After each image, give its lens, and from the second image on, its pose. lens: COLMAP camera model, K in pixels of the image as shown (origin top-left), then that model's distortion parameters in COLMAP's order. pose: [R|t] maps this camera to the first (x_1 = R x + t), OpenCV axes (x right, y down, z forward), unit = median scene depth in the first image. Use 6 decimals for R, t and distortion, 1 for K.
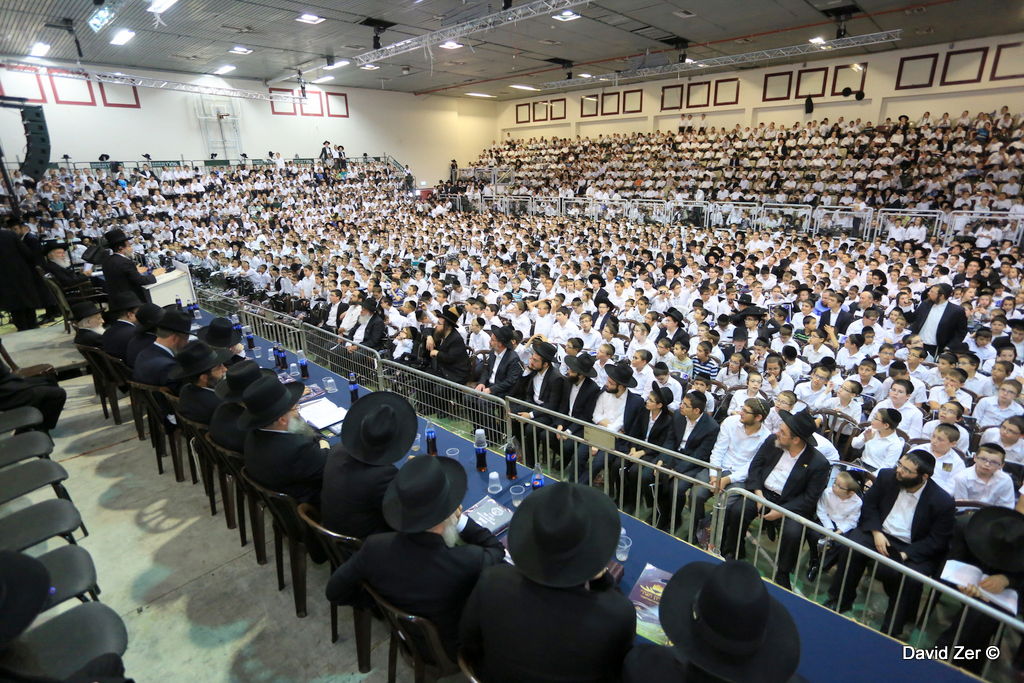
lens RADIAL K [[516.8, 0, 512.0], [0, 516.8, 341.5], [0, 0, 1]] dist [-0.067880, 0.029150]
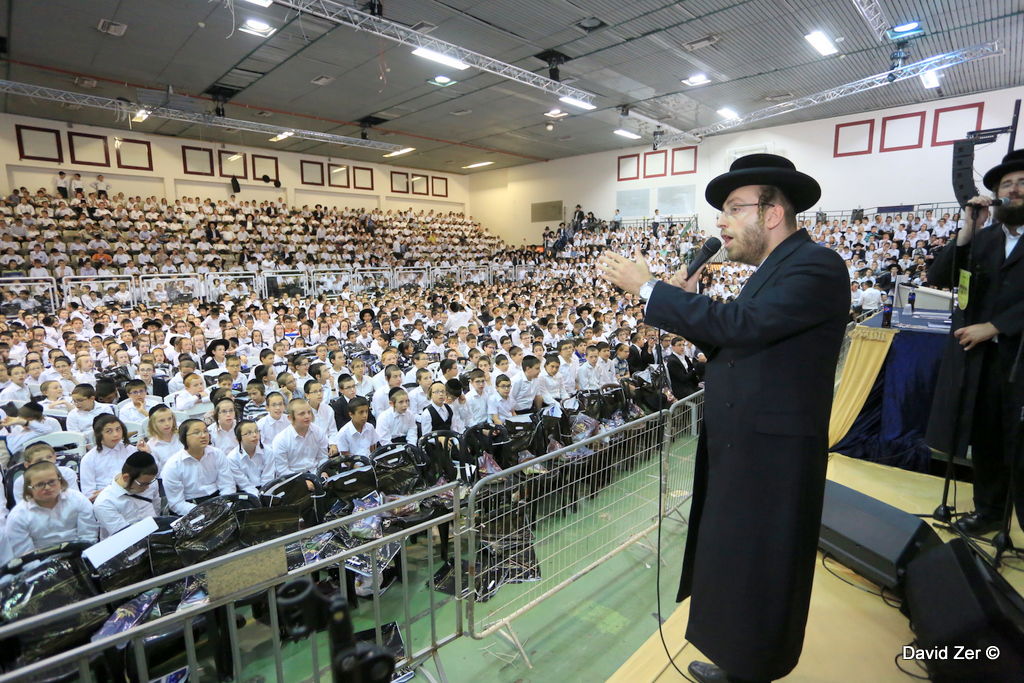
lens RADIAL K [[499.7, 0, 512.0], [0, 499.7, 341.5], [0, 0, 1]] dist [0.002993, 0.000670]
pose [[0.035649, -0.170889, 0.984645, -0.494660], [0.308323, 0.939089, 0.151820, -0.149081], [-0.950613, 0.298177, 0.086167, 0.473817]]
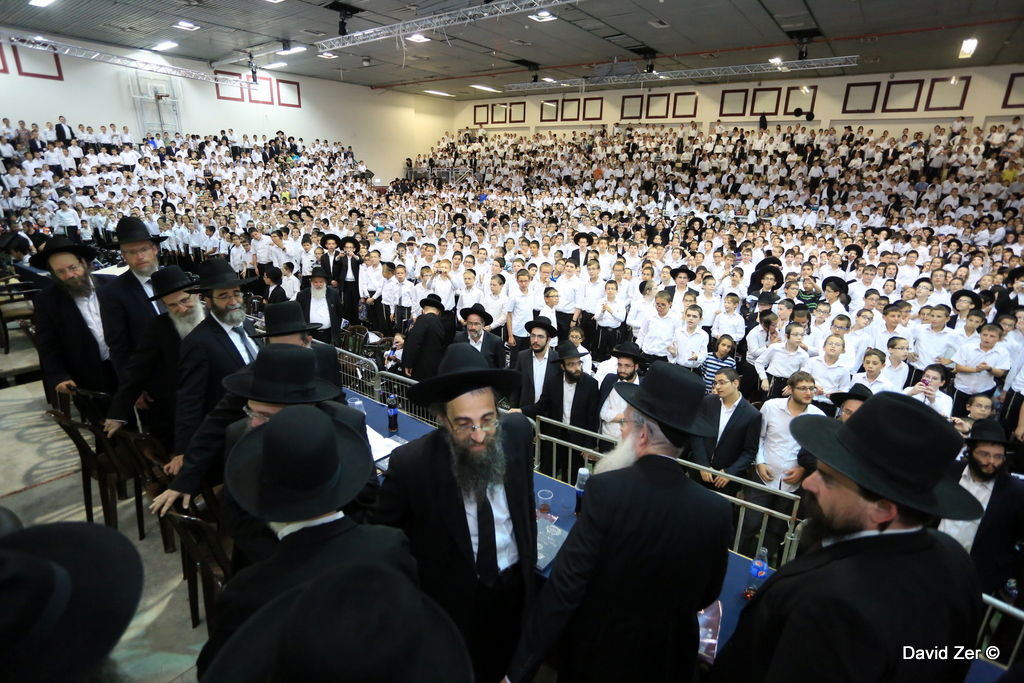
lens RADIAL K [[516.8, 0, 512.0], [0, 516.8, 341.5], [0, 0, 1]] dist [-0.067880, 0.029150]
pose [[0.993586, 0.014410, 0.112154, -0.035852], [-0.013775, 0.999884, -0.006432, -0.004508], [-0.112233, 0.004845, 0.993670, 0.024388]]
